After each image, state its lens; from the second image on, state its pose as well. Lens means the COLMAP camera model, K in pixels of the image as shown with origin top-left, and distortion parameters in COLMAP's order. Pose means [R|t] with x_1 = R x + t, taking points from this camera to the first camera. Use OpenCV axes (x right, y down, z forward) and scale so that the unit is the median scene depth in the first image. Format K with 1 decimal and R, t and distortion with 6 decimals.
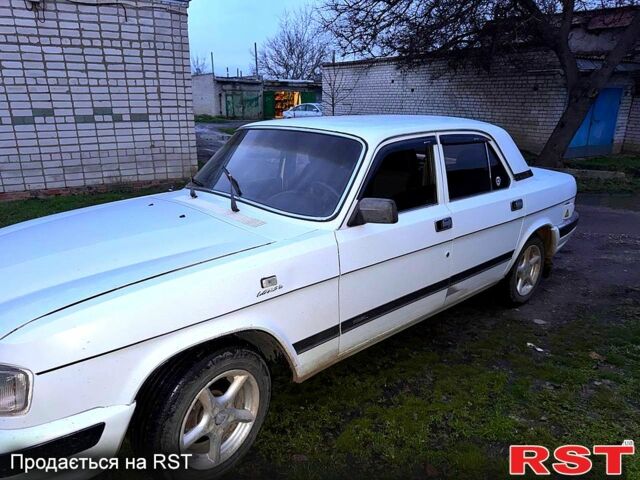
lens RADIAL K [[476.9, 0, 320.0], [0, 476.9, 240.0], [0, 0, 1]] dist [0.023410, -0.012564]
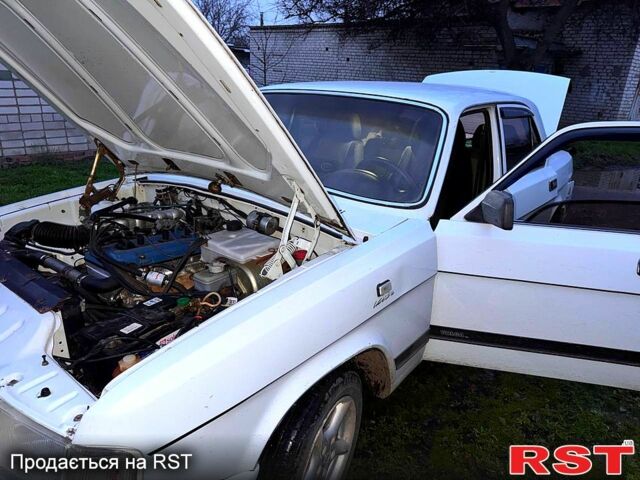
lens RADIAL K [[471.8, 0, 320.0], [0, 471.8, 240.0], [0, 0, 1]] dist [0.005081, 0.004100]
pose [[0.980827, -0.026650, 0.193048, -0.108981], [0.014284, 0.997772, 0.065170, -0.013920], [-0.194355, -0.061163, 0.979023, 0.073948]]
